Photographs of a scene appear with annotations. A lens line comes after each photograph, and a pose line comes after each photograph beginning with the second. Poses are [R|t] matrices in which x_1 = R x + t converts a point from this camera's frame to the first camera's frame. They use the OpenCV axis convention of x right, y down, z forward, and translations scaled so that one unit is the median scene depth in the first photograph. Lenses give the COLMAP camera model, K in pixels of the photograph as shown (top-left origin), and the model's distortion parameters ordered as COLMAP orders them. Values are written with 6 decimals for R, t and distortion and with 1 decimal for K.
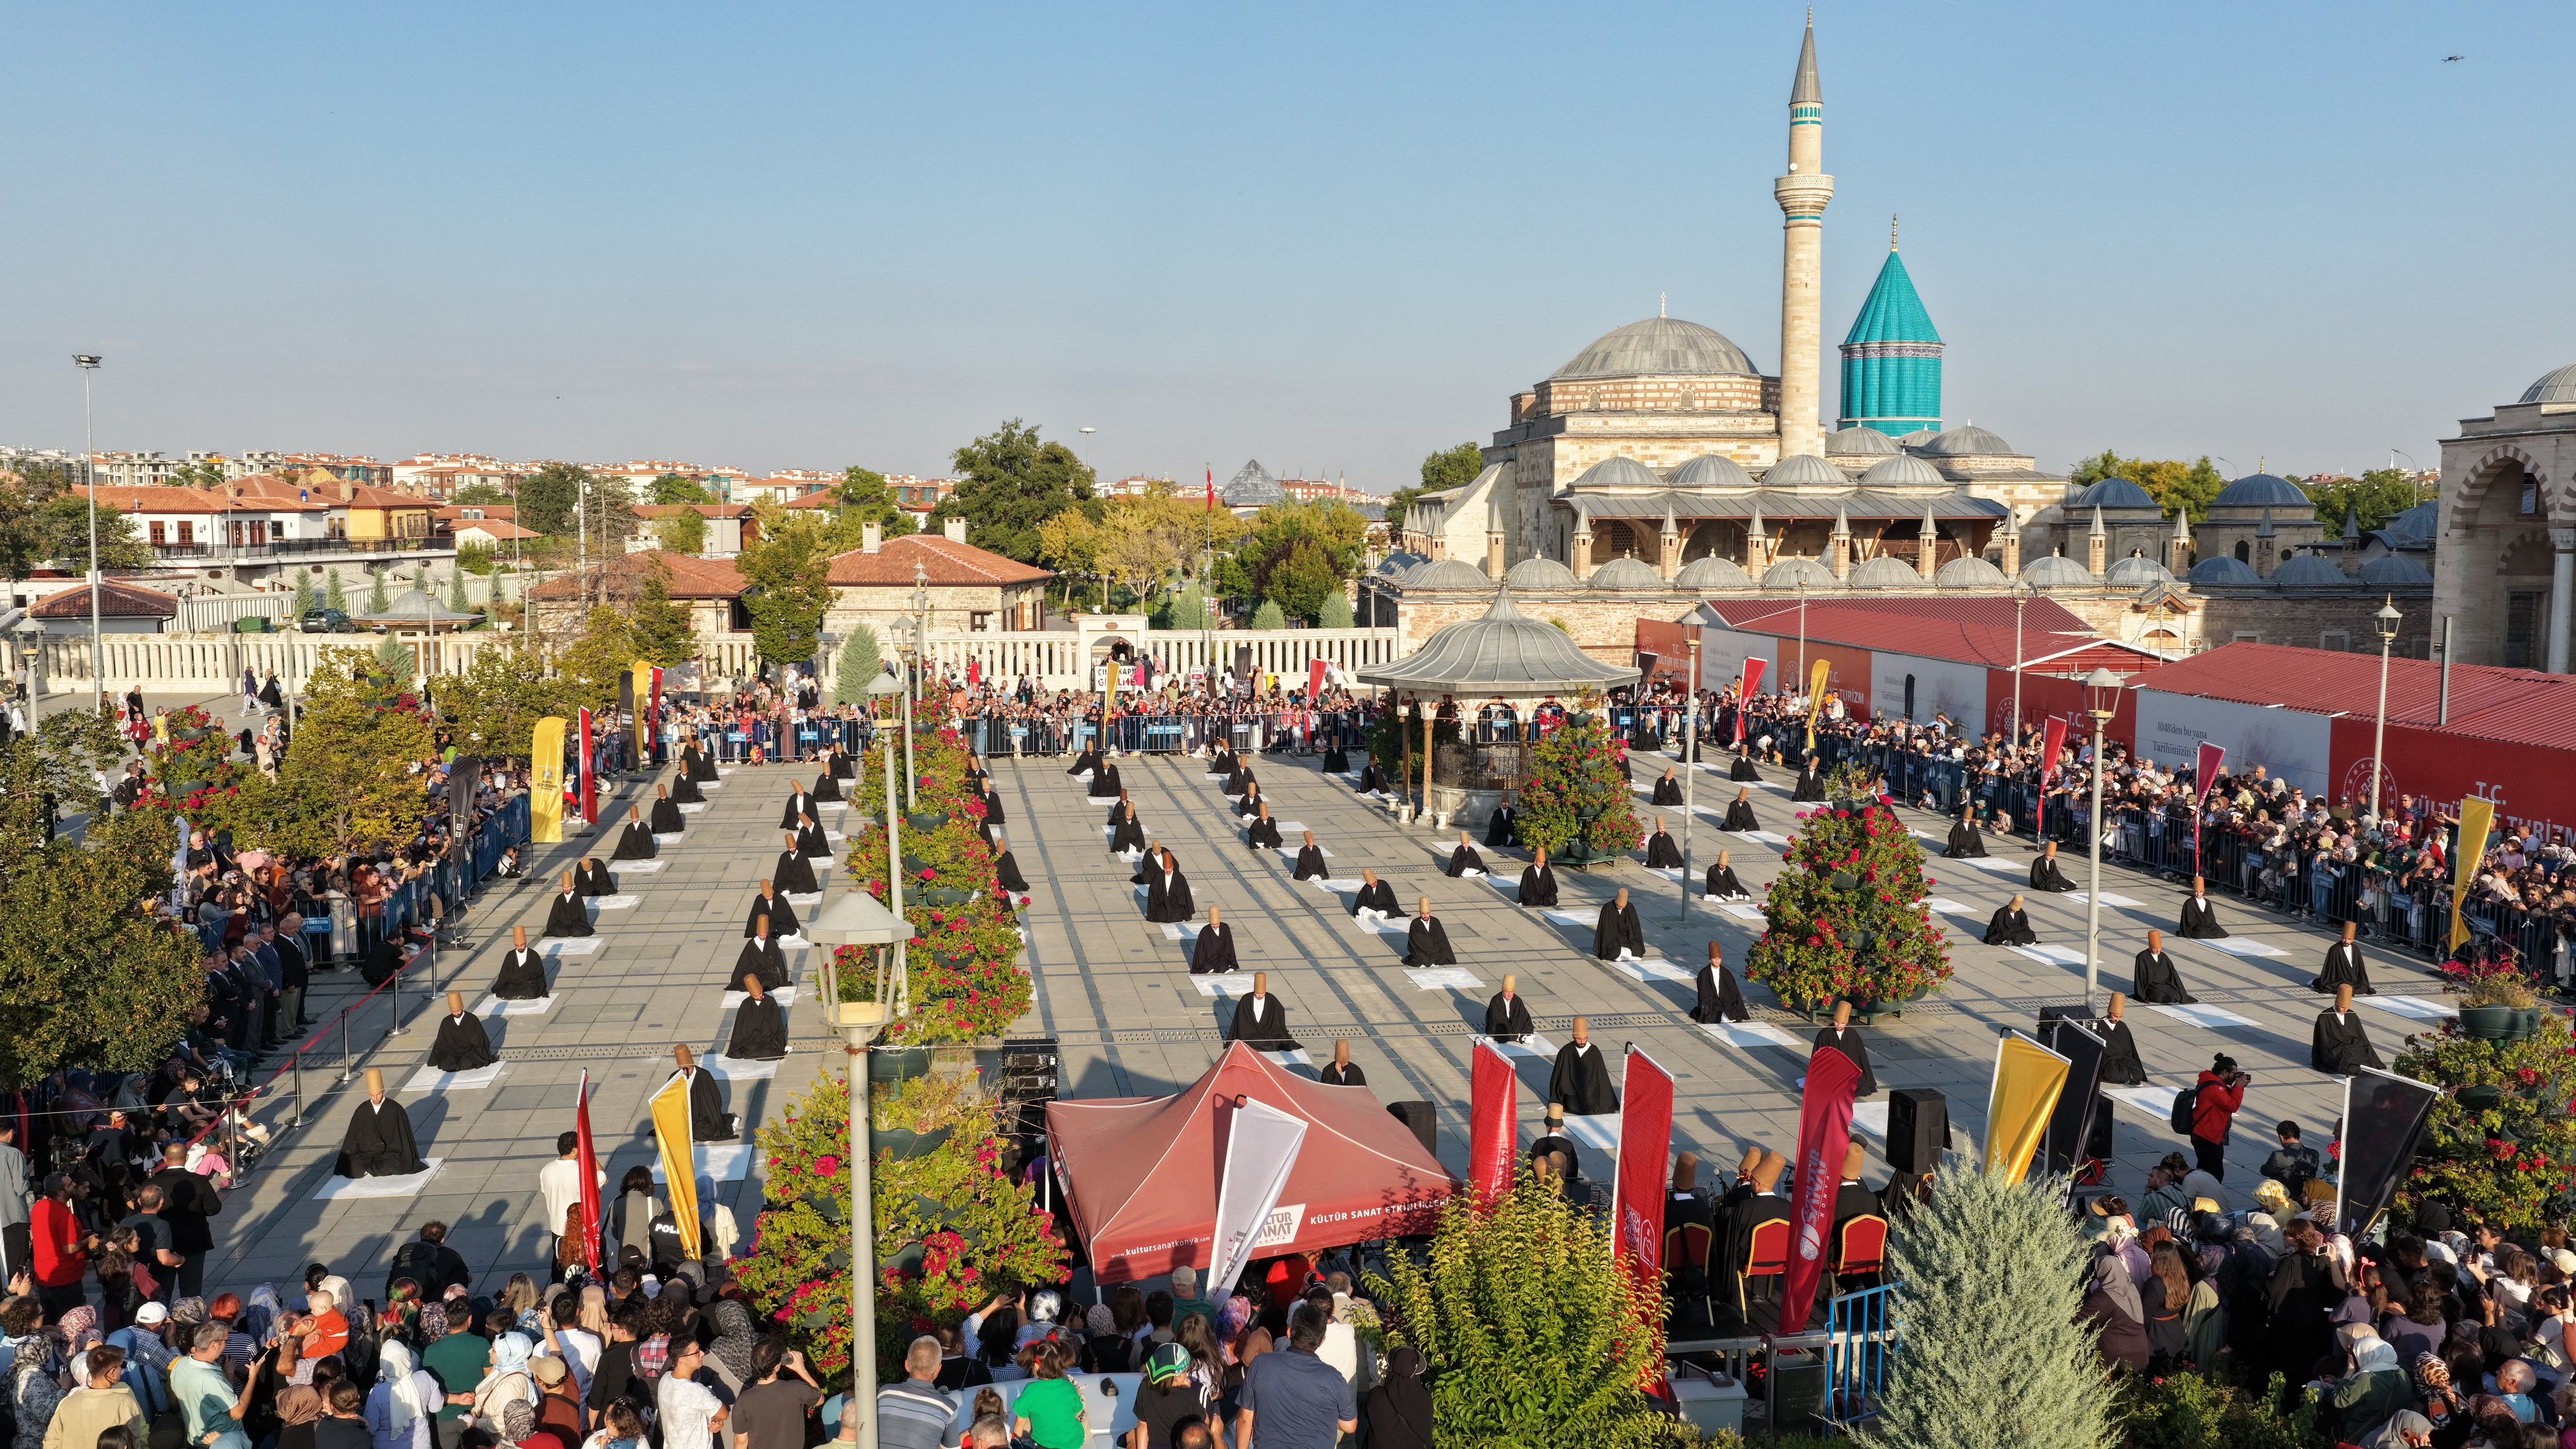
lens RADIAL K [[2151.7, 0, 1289.1], [0, 2151.7, 739.7], [0, 0, 1]] dist [-0.011808, 0.039352]
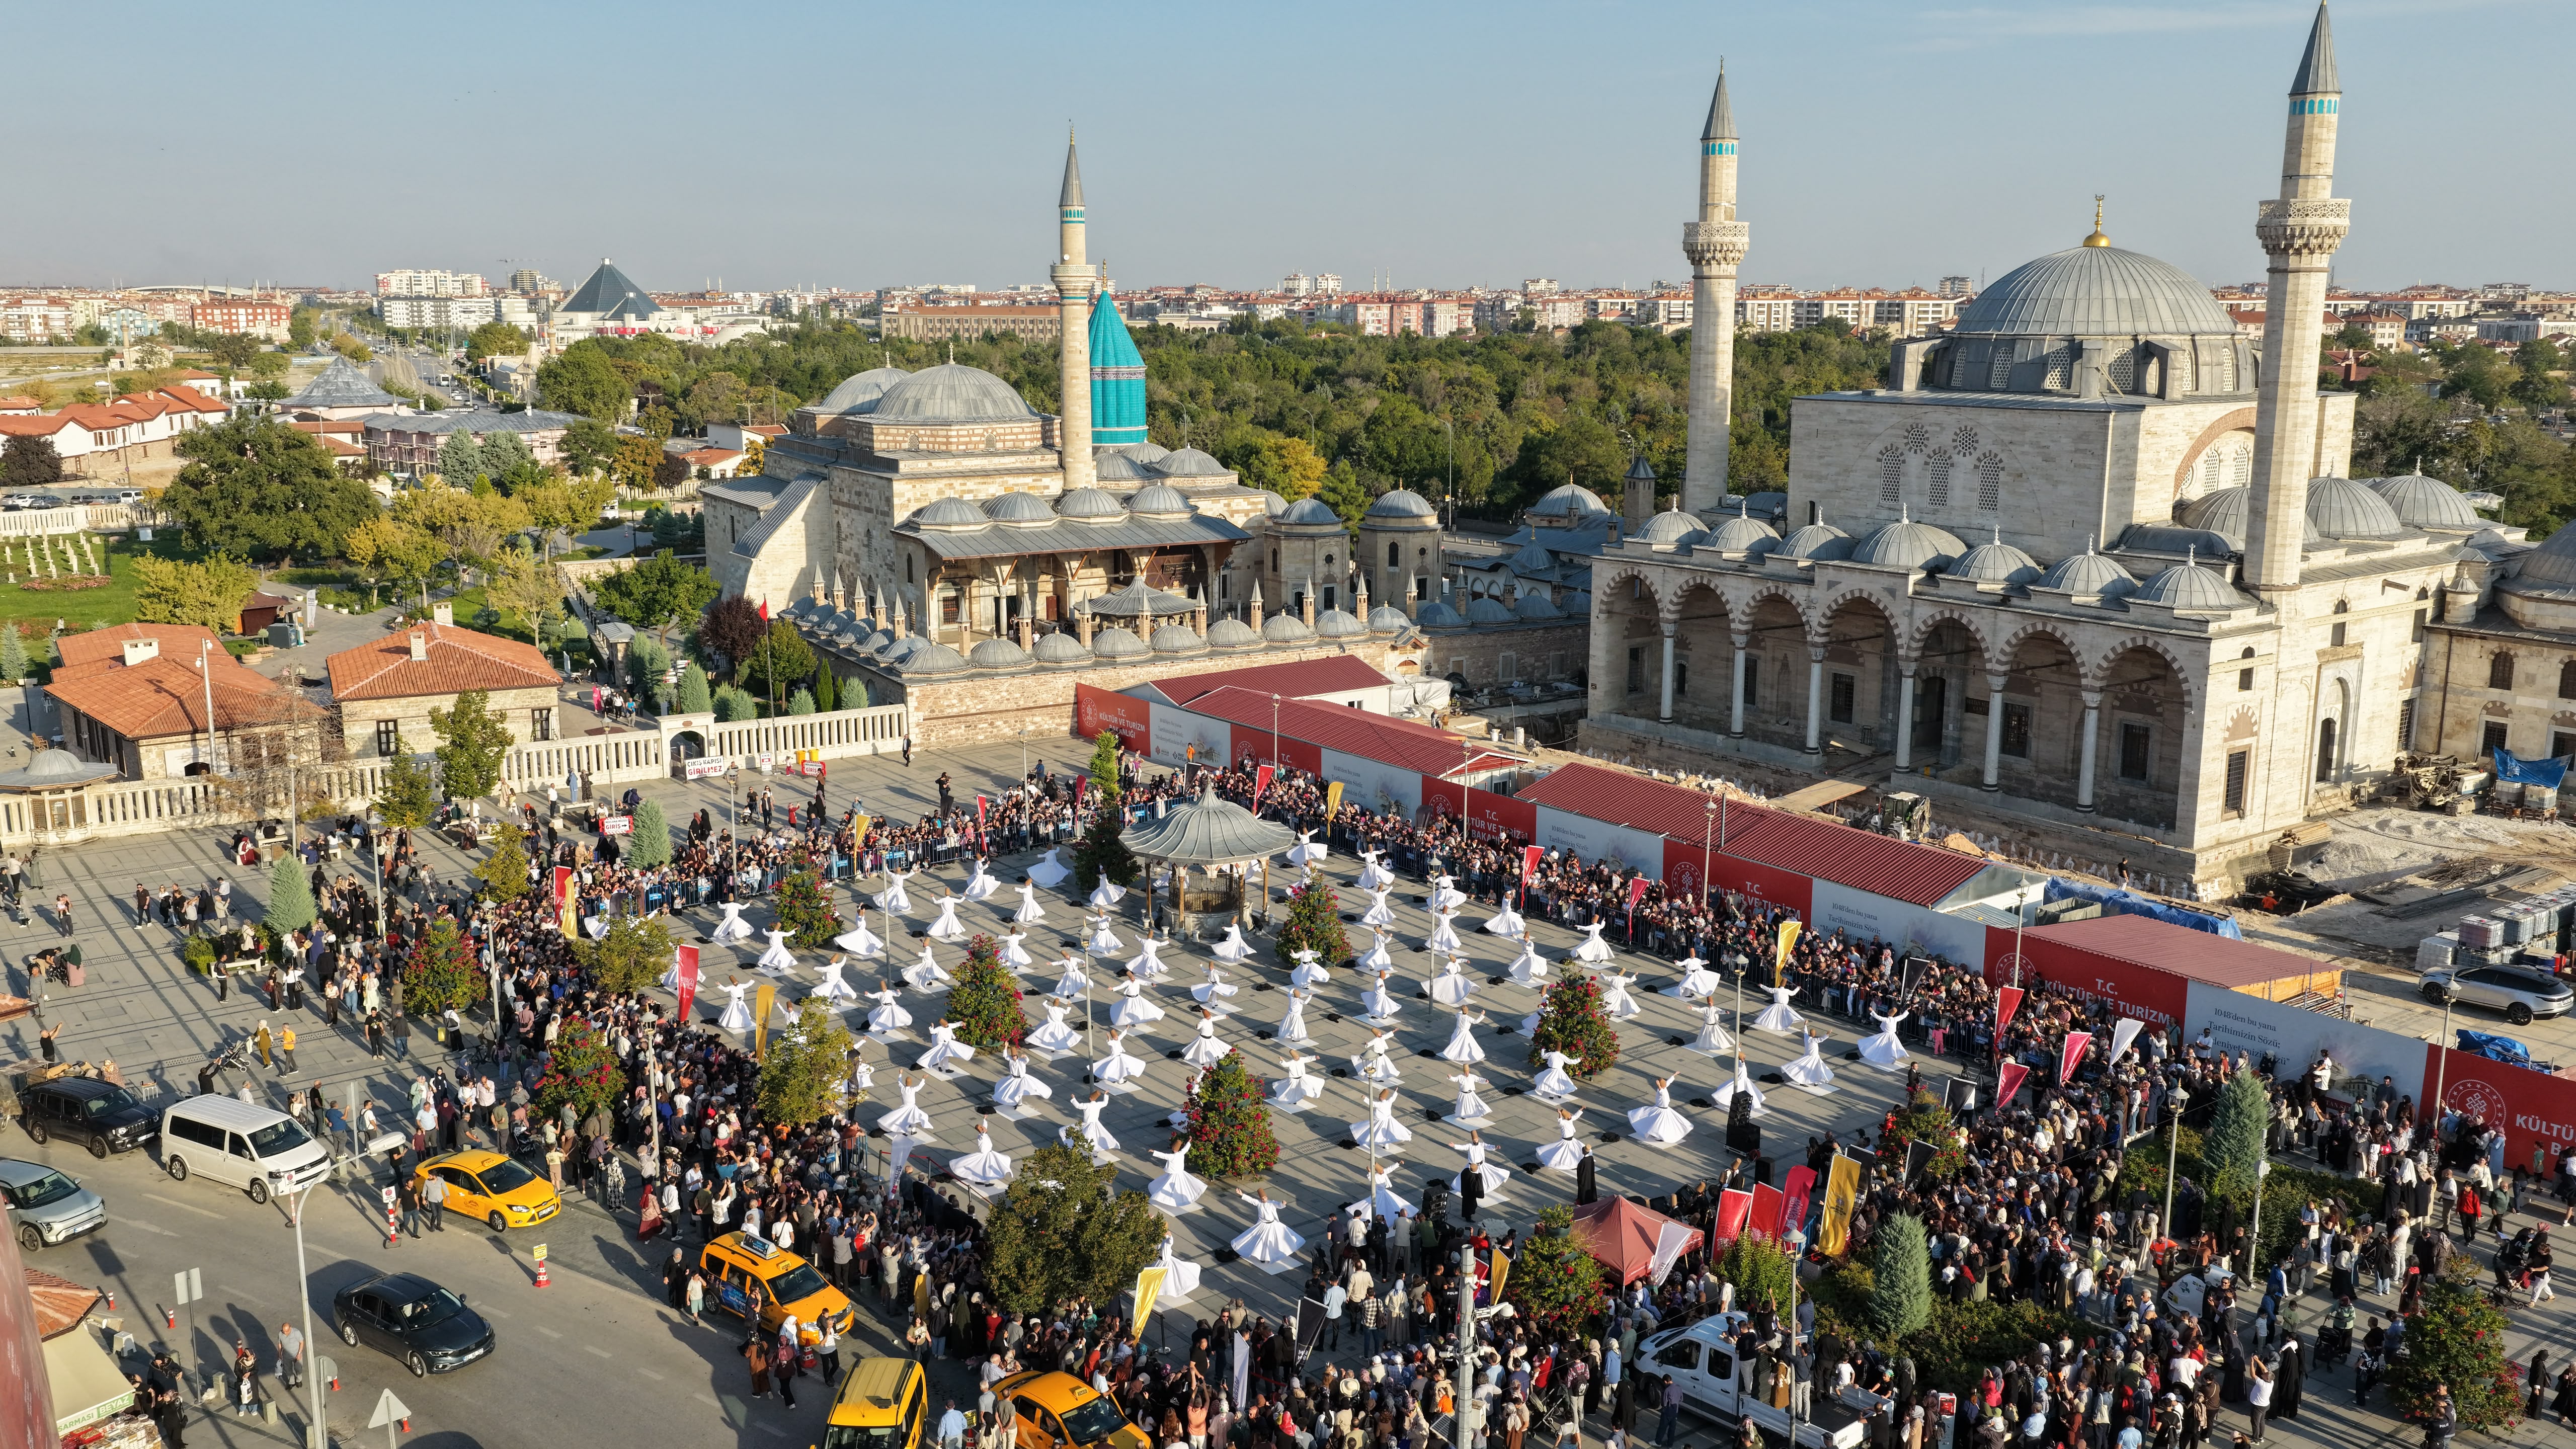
lens RADIAL K [[2151.7, 0, 1289.1], [0, 2151.7, 739.7], [0, 0, 1]] dist [-0.011808, 0.039352]
pose [[0.887447, -0.091750, 0.451685, -0.247832], [0.047142, 0.992916, 0.109066, -0.119952], [-0.458492, -0.075497, 0.885486, -0.197074]]
